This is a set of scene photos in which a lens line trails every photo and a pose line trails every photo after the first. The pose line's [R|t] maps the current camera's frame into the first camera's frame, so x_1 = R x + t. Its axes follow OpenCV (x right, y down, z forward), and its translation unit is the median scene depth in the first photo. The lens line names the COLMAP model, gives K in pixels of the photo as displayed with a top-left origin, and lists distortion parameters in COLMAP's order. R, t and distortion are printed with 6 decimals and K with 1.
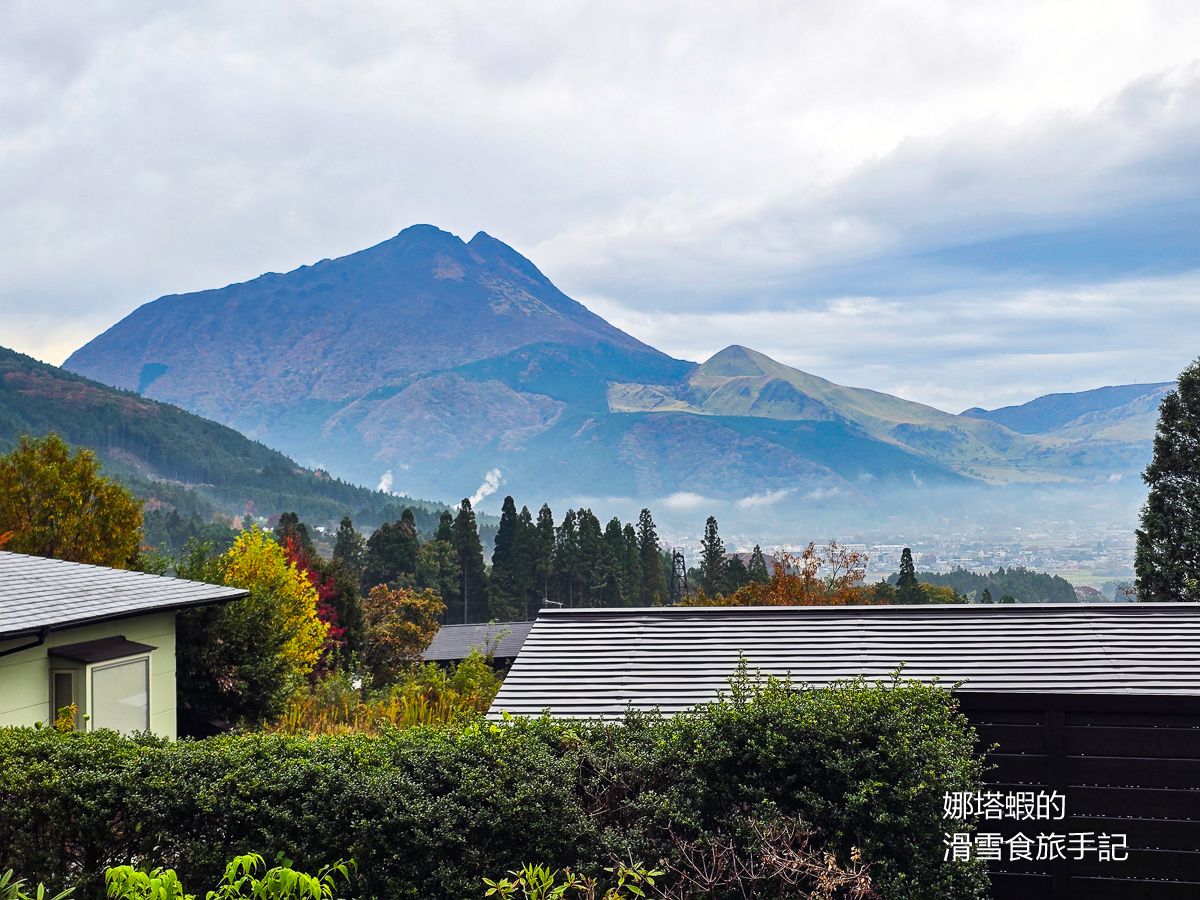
lens RADIAL K [[1614.0, 0, 620.2], [0, 1614.0, 446.4], [0, 0, 1]] dist [0.120502, -0.015496]
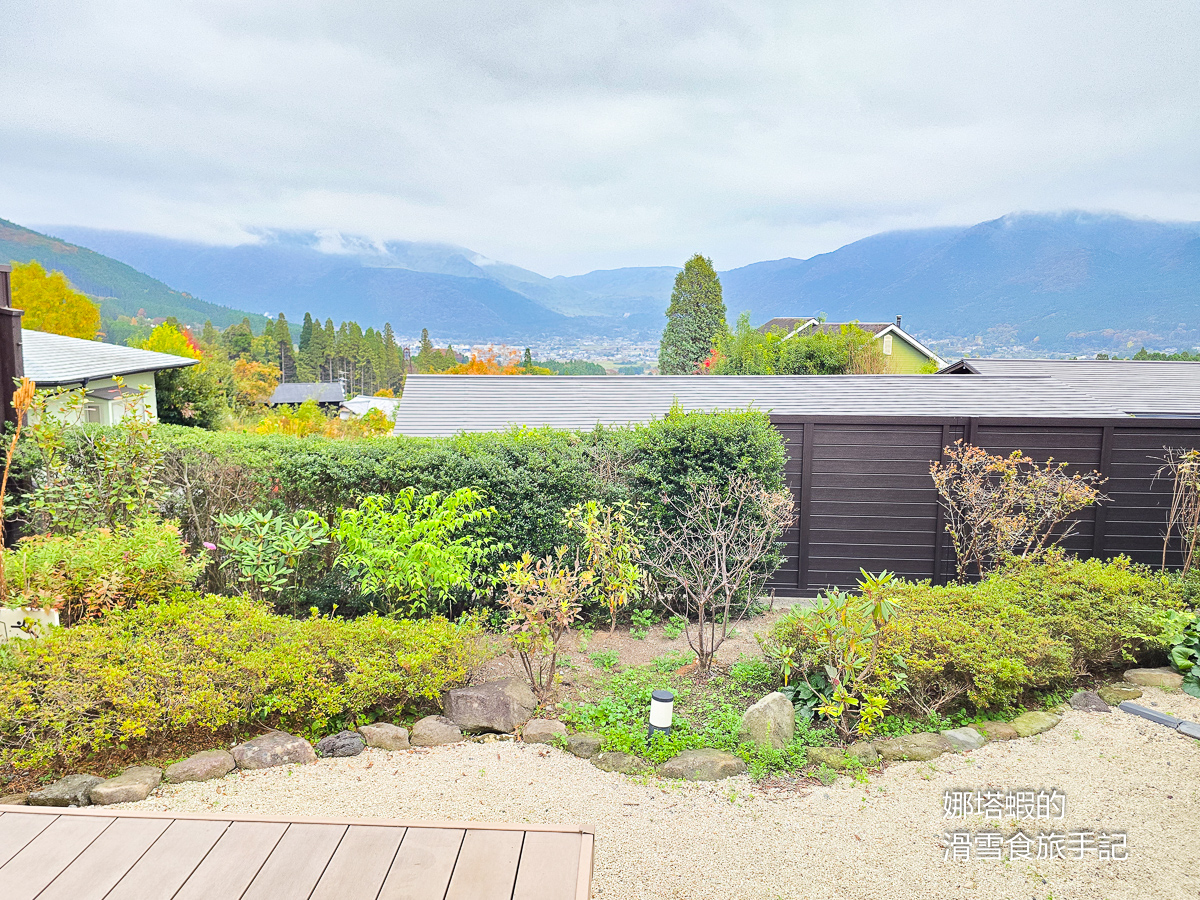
lens RADIAL K [[849.3, 0, 600.0], [0, 849.3, 450.0], [0, 0, 1]] dist [0.025298, -0.007691]
pose [[0.964658, -0.004132, 0.263472, -0.007098], [-0.043905, 0.983380, 0.176171, 0.000509], [-0.259821, -0.181512, 0.948444, 0.001468]]
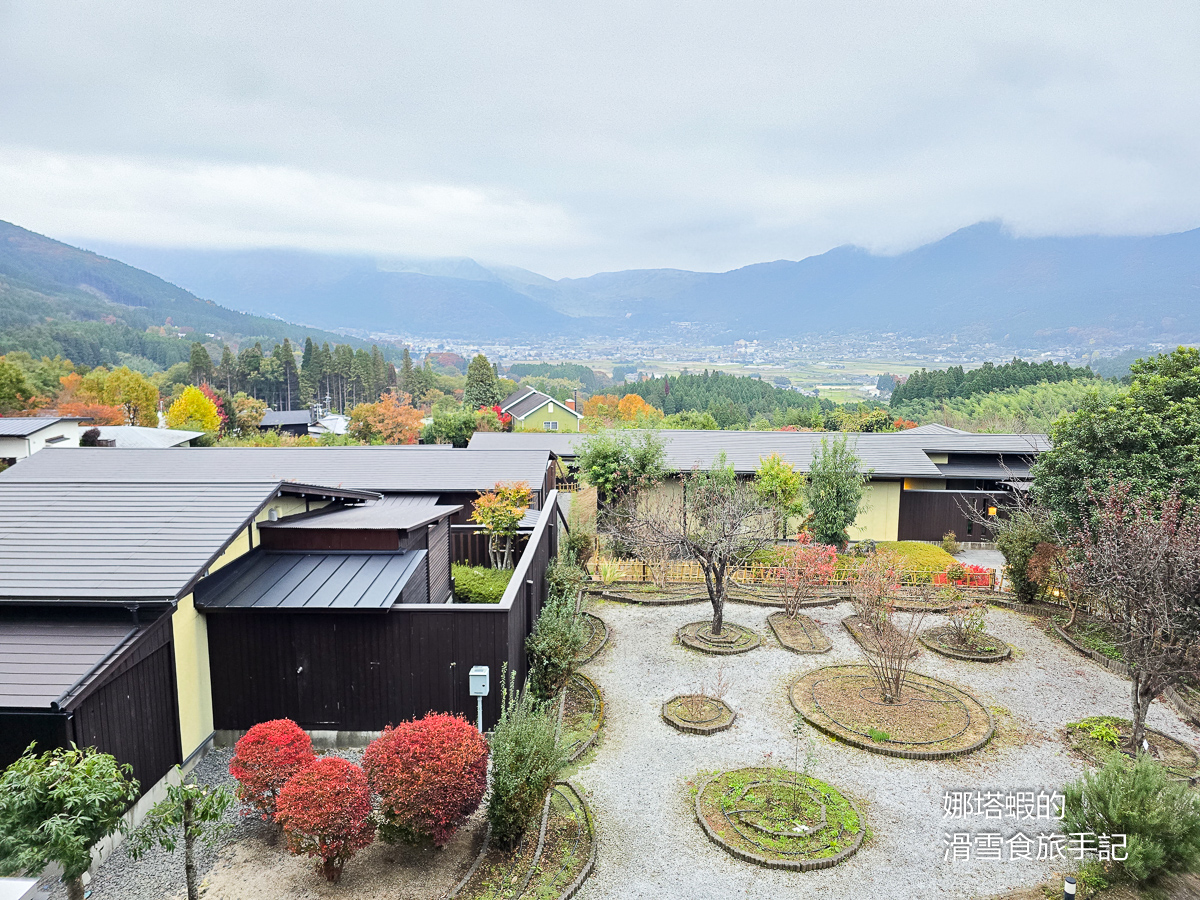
lens RADIAL K [[813.1, 0, 600.0], [0, 813.1, 450.0], [0, 0, 1]] dist [0.084727, -0.055736]
pose [[0.967940, -0.012147, 0.250886, 0.035775], [-0.035803, 0.981959, 0.185674, -0.044386], [-0.248615, -0.188704, 0.950043, -0.200437]]
